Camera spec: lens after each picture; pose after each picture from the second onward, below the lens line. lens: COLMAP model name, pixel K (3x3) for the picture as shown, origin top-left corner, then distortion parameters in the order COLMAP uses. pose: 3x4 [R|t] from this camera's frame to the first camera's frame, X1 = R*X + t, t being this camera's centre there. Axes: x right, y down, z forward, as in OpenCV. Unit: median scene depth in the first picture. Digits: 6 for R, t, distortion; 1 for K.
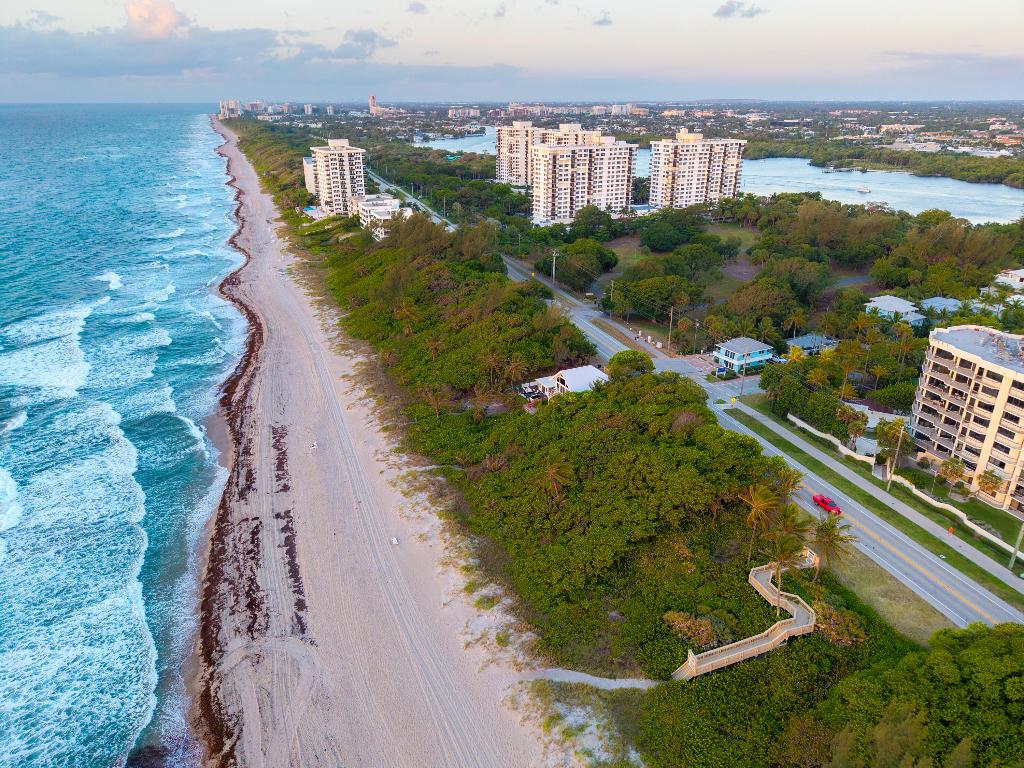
lens RADIAL K [[693.0, 0, 514.9], [0, 693.0, 389.1], [0, 0, 1]] dist [0.006331, -0.004807]
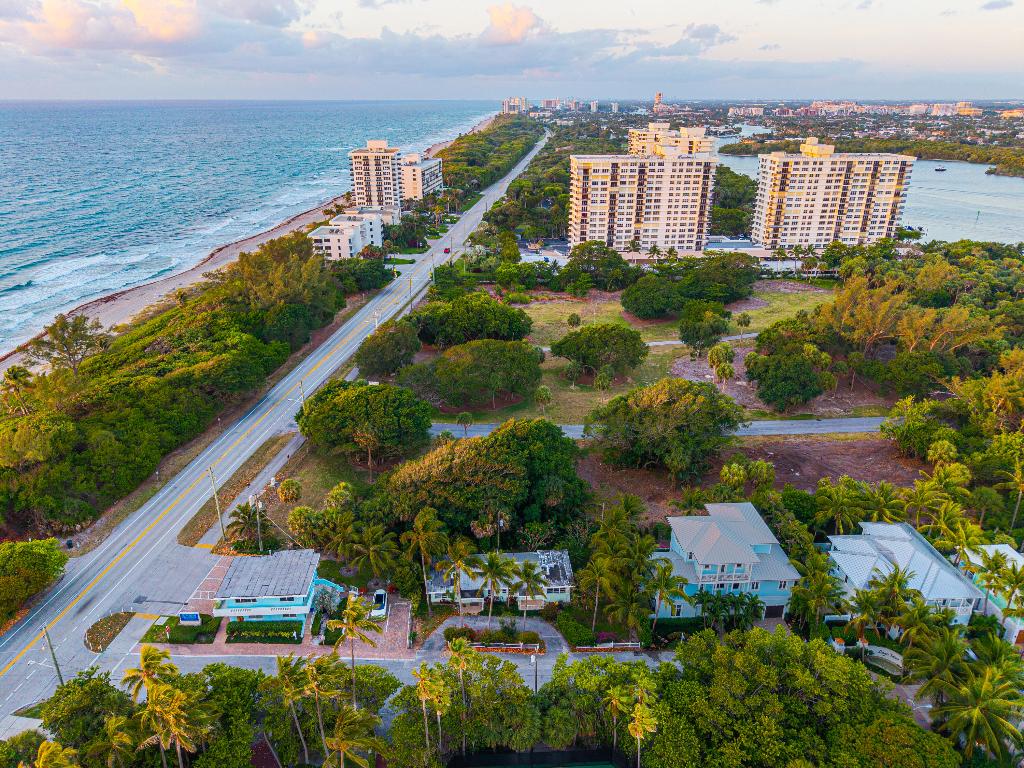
lens RADIAL K [[693.0, 0, 514.9], [0, 693.0, 389.1], [0, 0, 1]] dist [0.006331, -0.004807]
pose [[0.911826, 0.161890, -0.377314, 0.547068], [-0.160684, 0.986388, 0.034907, -0.200013], [0.377829, 0.028800, 0.925427, 0.484964]]
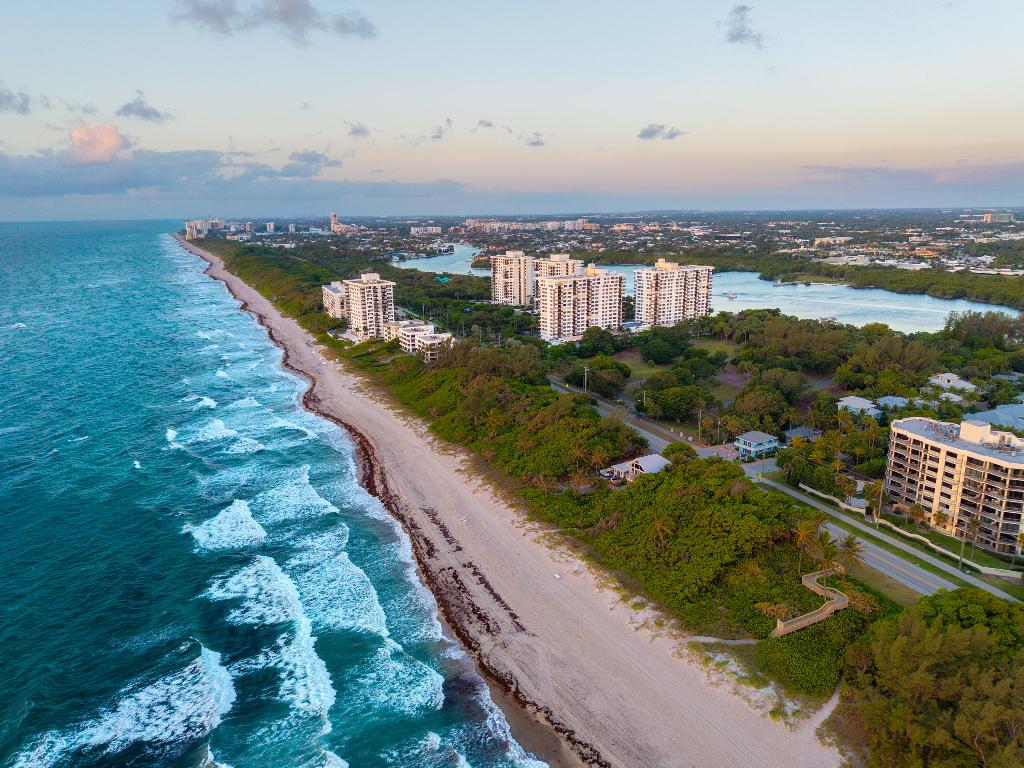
lens RADIAL K [[704.1, 0, 512.0], [0, 704.1, 384.0], [0, 0, 1]] dist [0.037181, -0.062452]
pose [[0.997537, -0.029252, 0.063756, -0.187435], [0.038797, 0.987301, -0.154049, 0.023621], [-0.058440, 0.156143, 0.986004, -0.282548]]
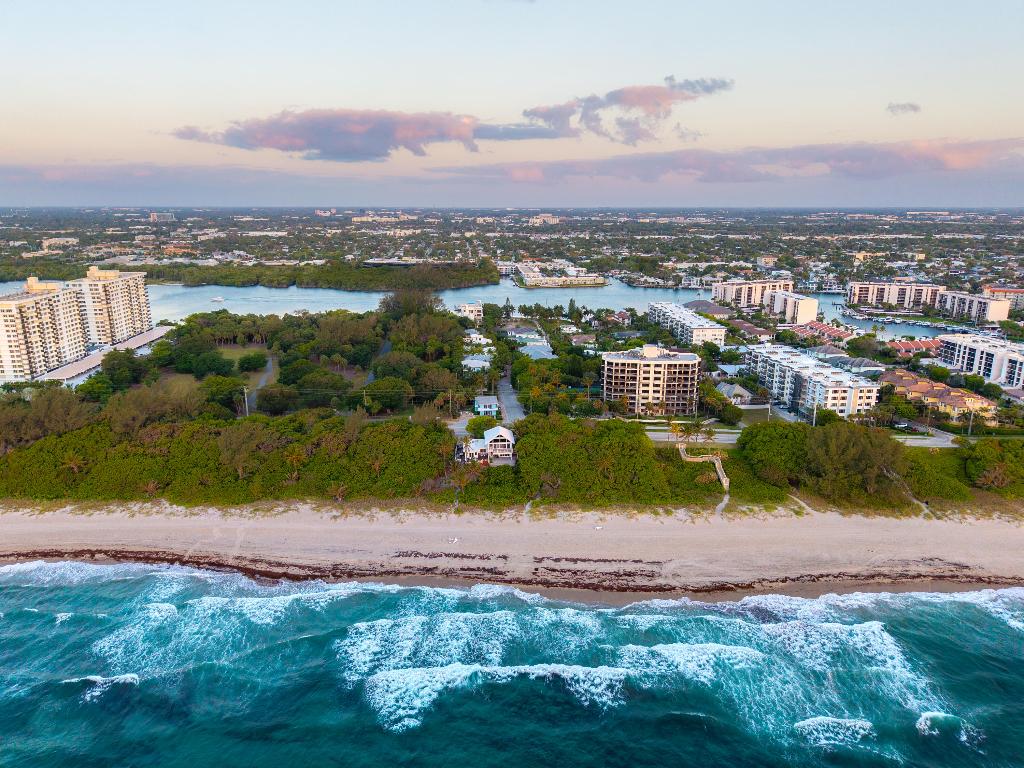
lens RADIAL K [[693.0, 0, 514.9], [0, 693.0, 389.1], [0, 0, 1]] dist [0.006331, -0.004807]
pose [[0.389599, -0.234528, 0.890623, -0.899978], [0.352607, 0.931336, 0.091002, -0.173878], [-0.850812, 0.278585, 0.445544, 0.169287]]
